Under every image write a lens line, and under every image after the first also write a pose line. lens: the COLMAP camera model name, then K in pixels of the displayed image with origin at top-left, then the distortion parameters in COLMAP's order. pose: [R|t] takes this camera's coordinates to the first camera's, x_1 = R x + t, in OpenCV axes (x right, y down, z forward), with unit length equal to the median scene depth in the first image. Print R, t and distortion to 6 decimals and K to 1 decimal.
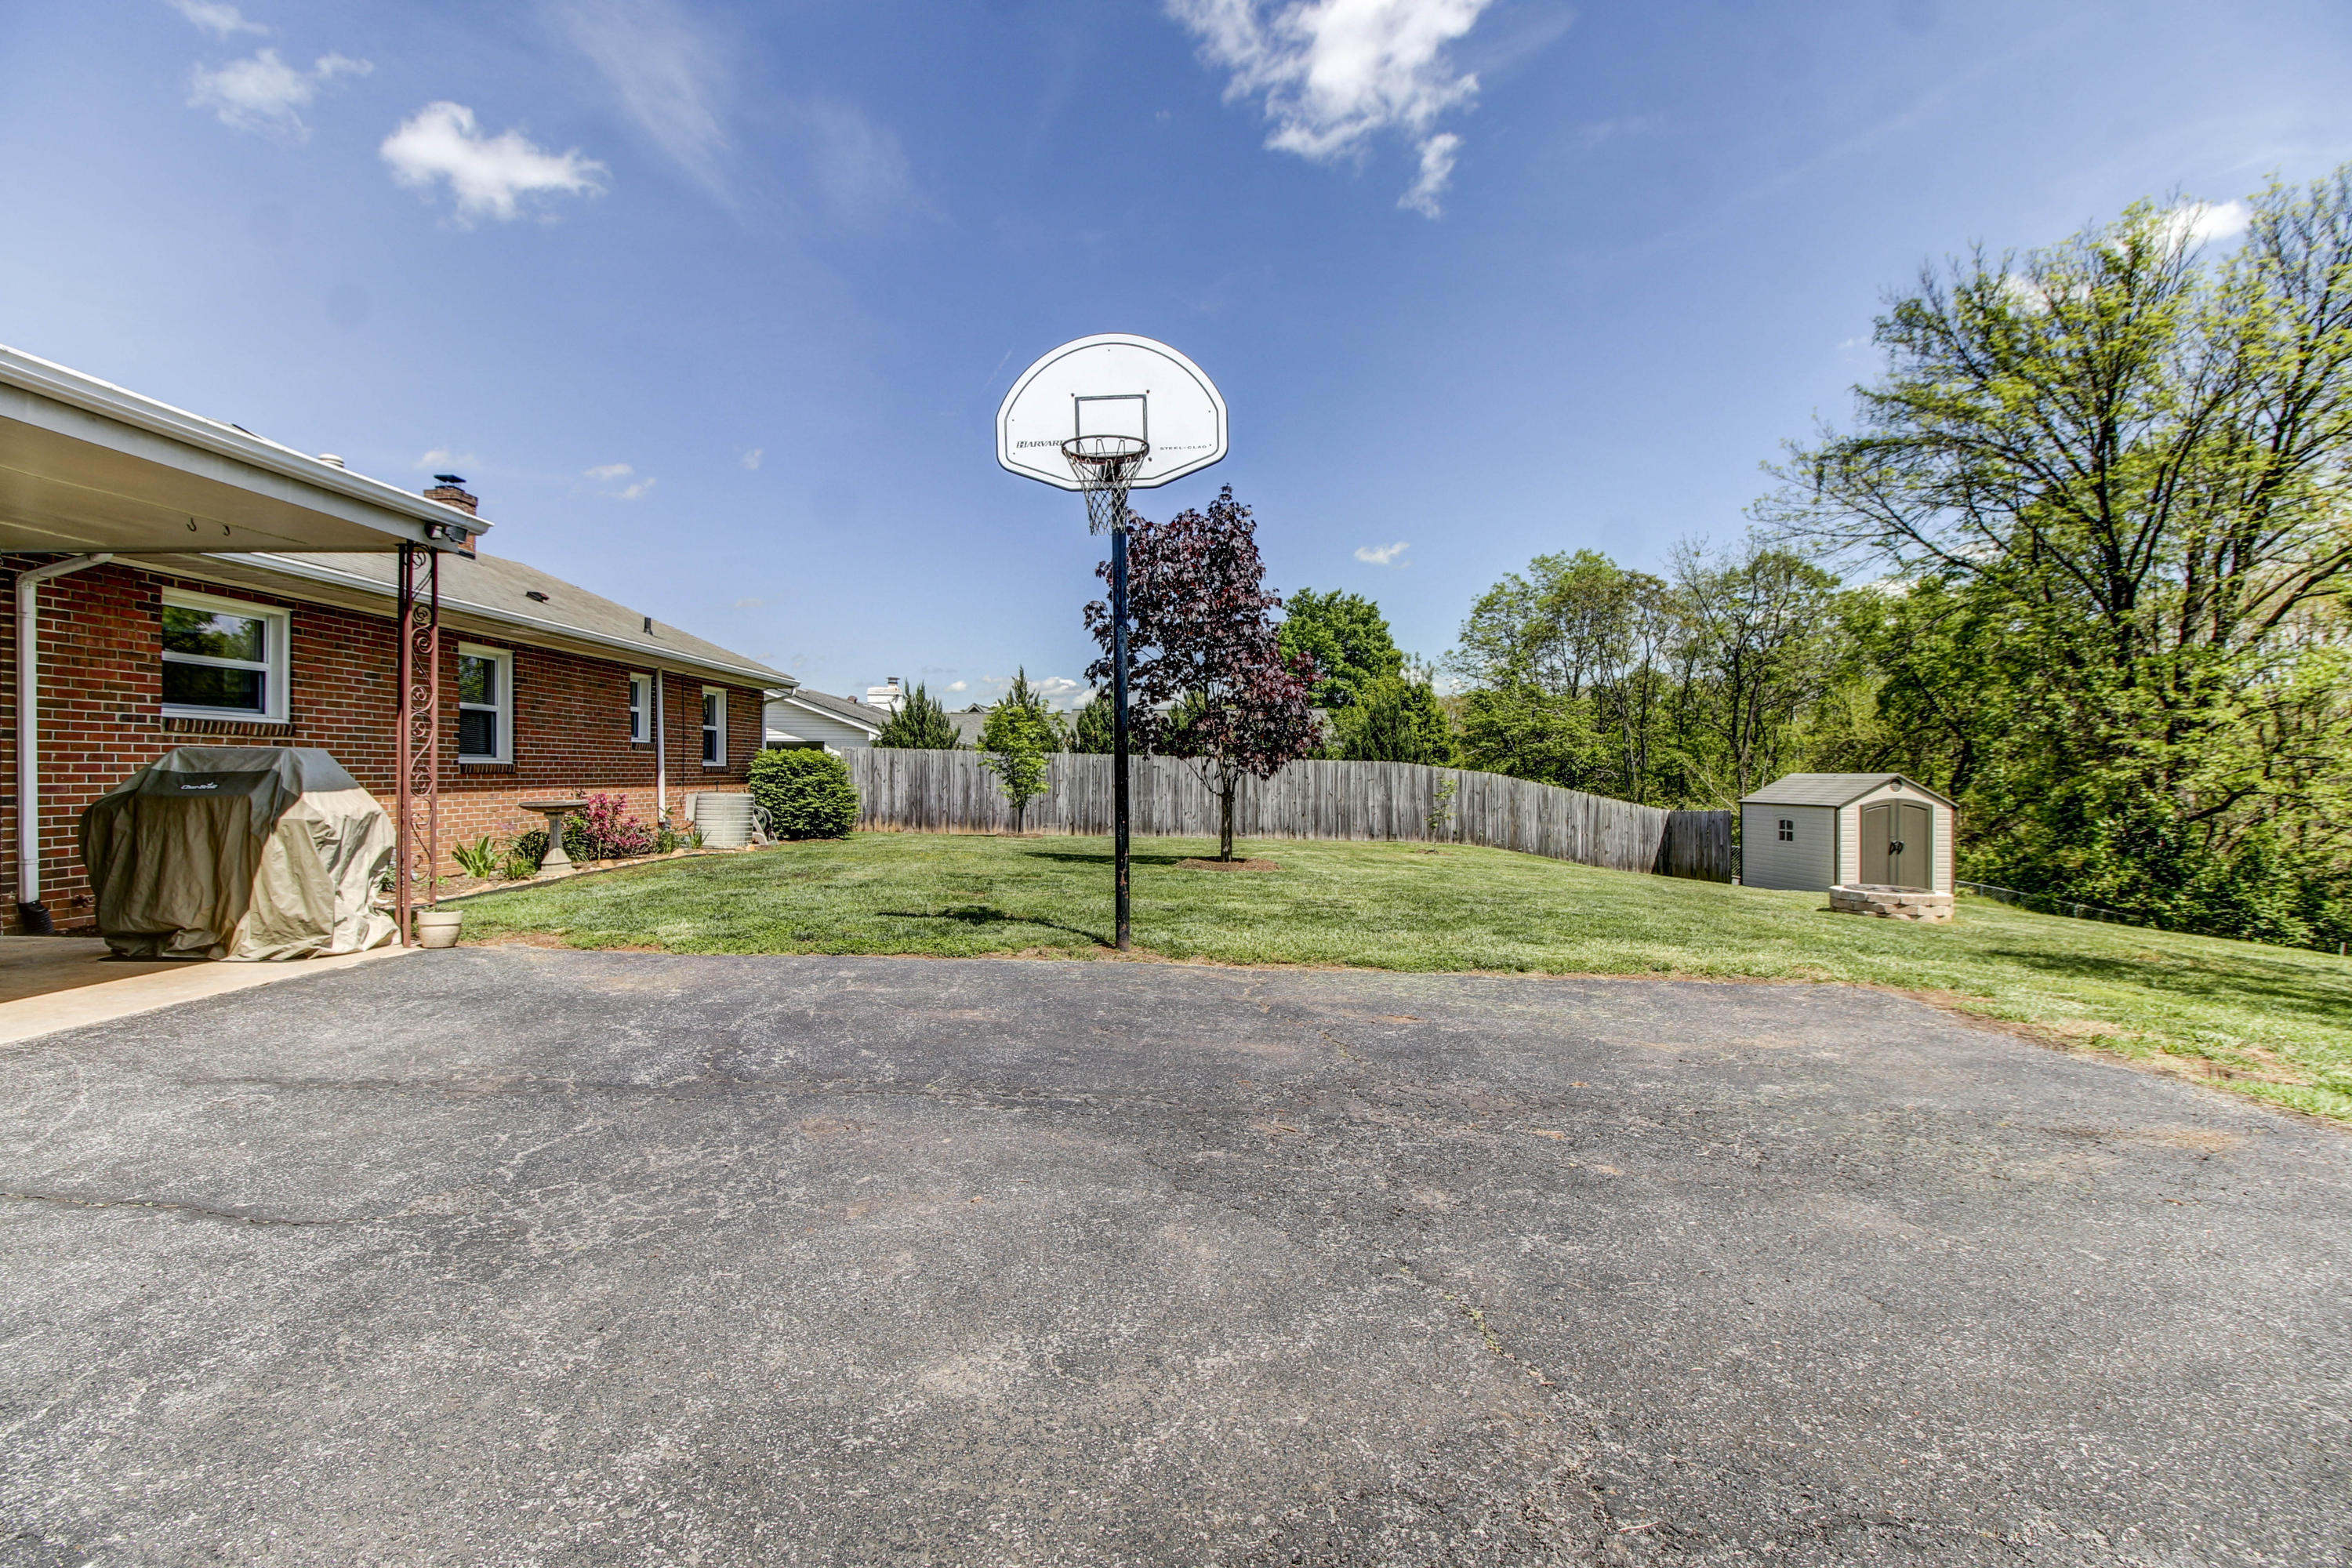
lens RADIAL K [[1062.4, 0, 1169.4], [0, 1062.4, 772.2], [0, 0, 1]] dist [0.010014, -0.007967]
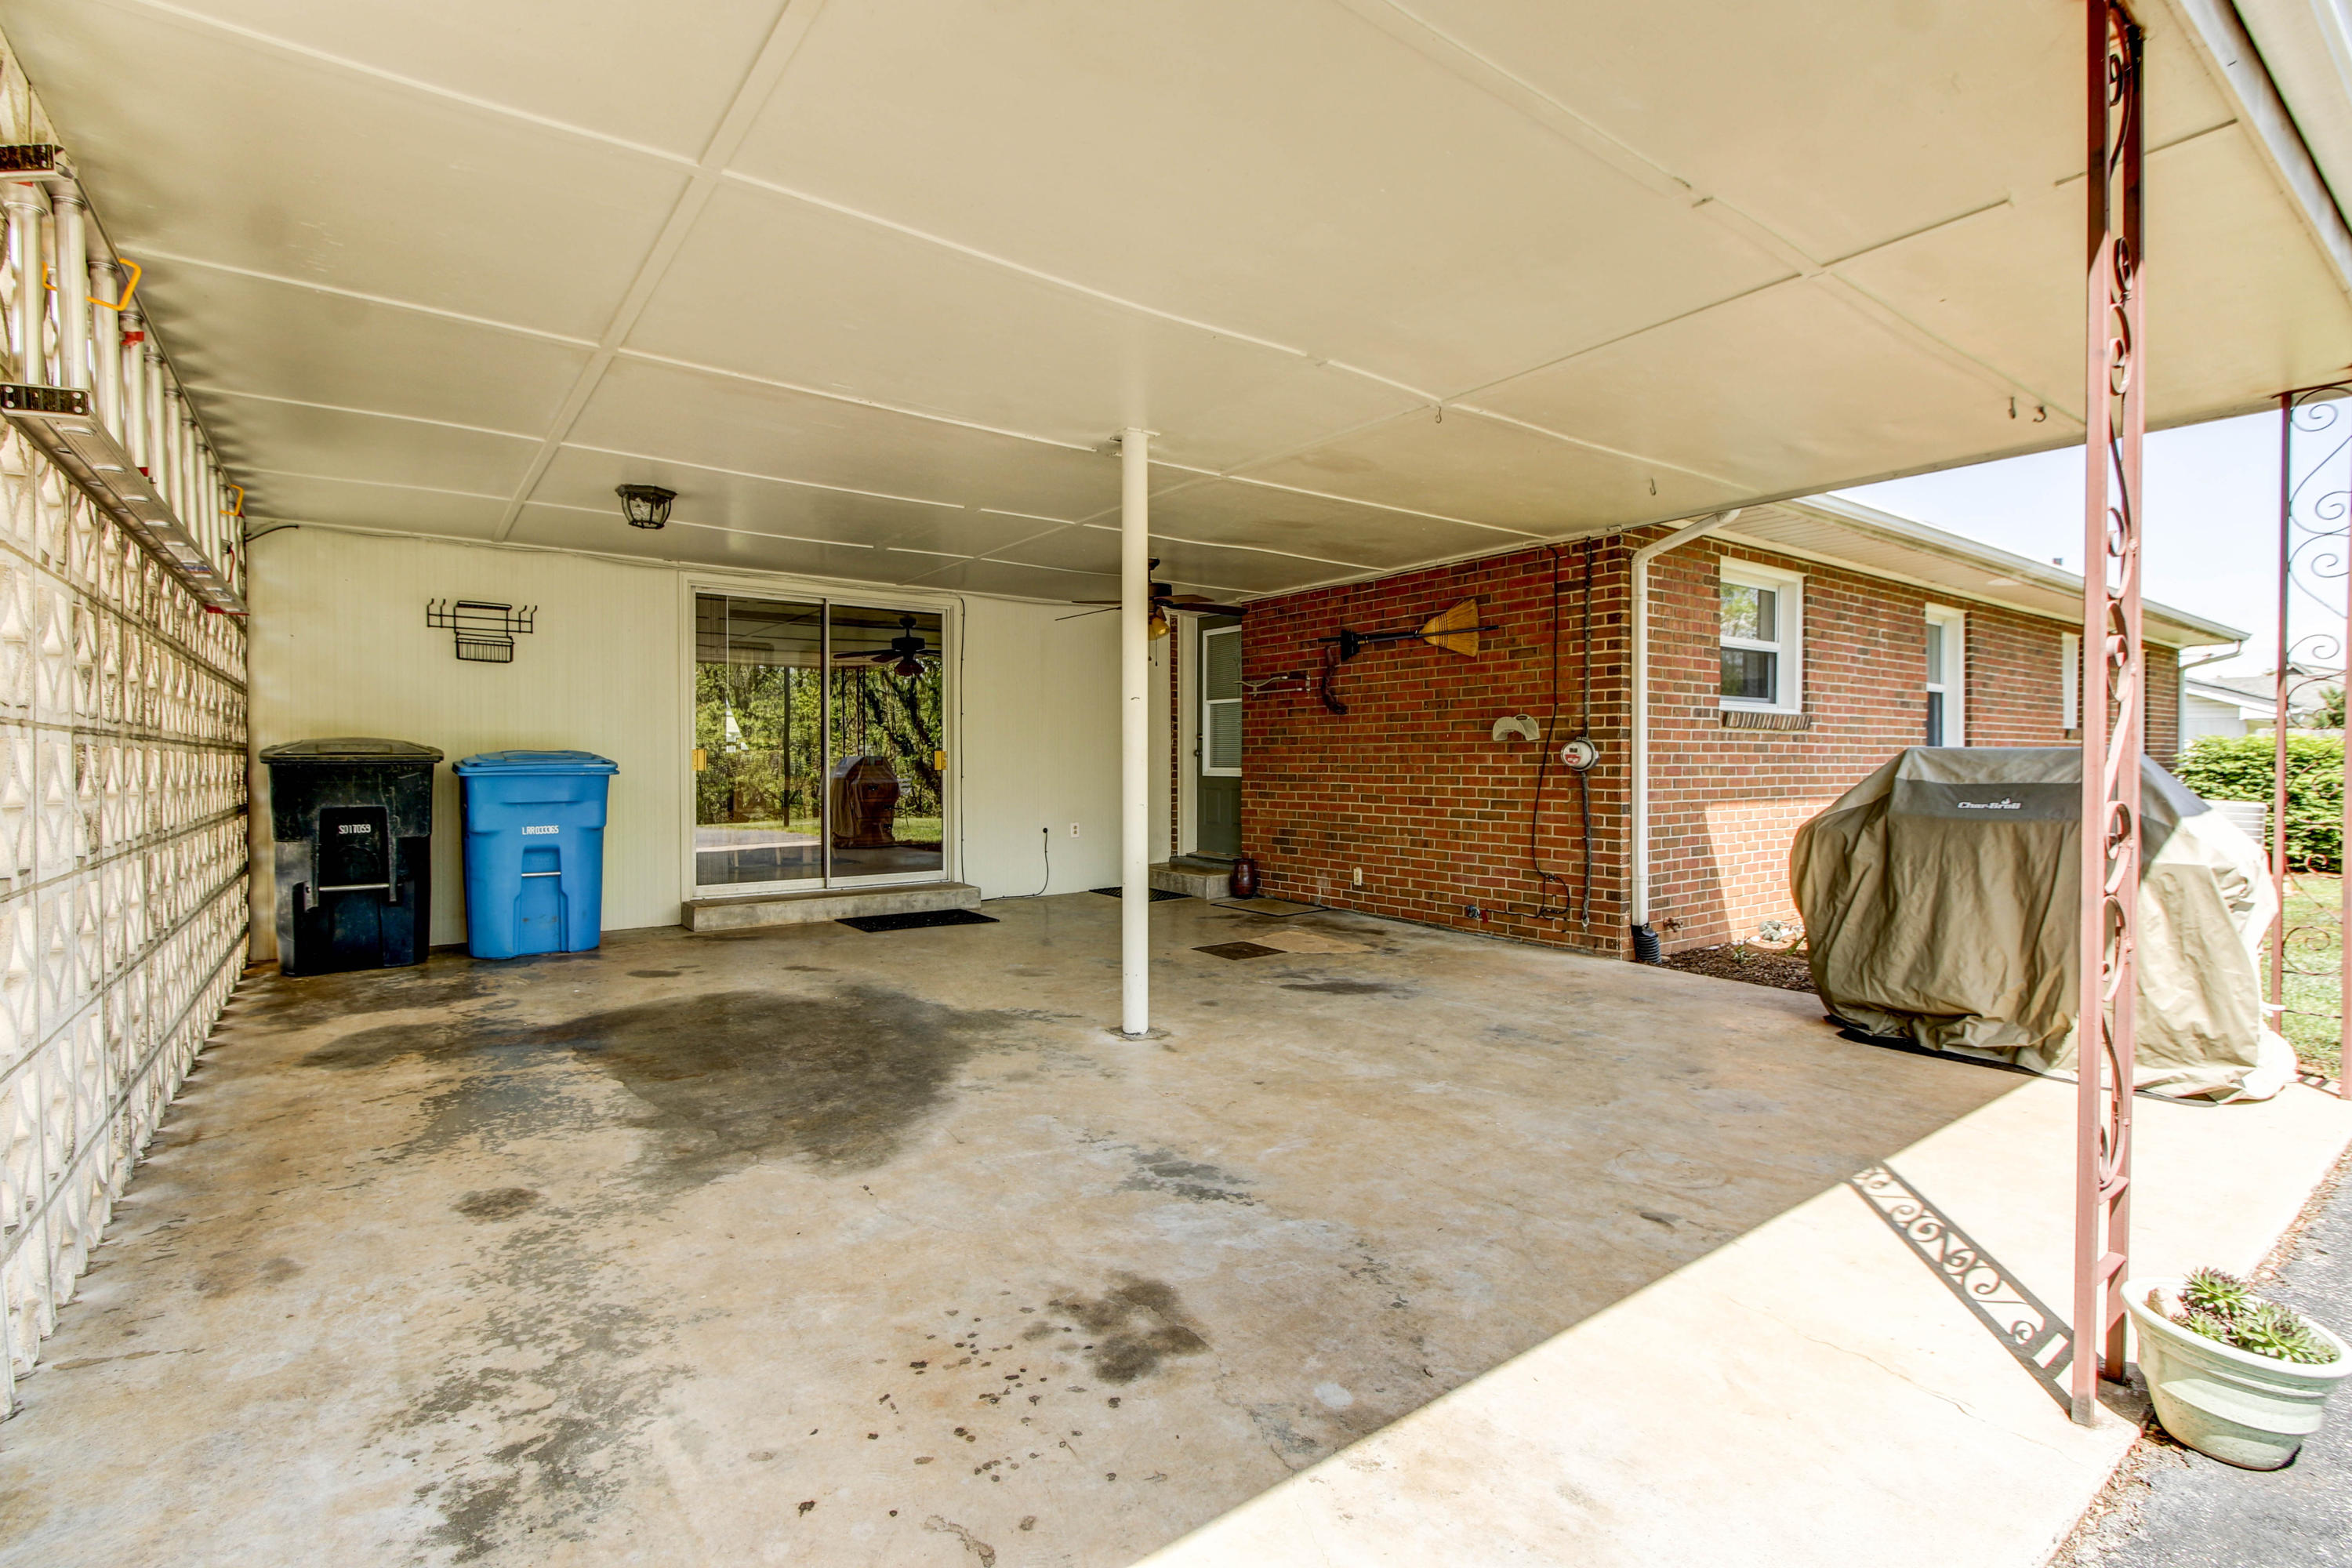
lens RADIAL K [[1062.4, 0, 1169.4], [0, 1062.4, 772.2], [0, 0, 1]] dist [0.010014, -0.007967]
pose [[0.595431, 0.006305, -0.803381, -0.246906], [0.002305, 0.999952, 0.009555, -0.005470], [0.803403, -0.007541, 0.595388, 0.066031]]
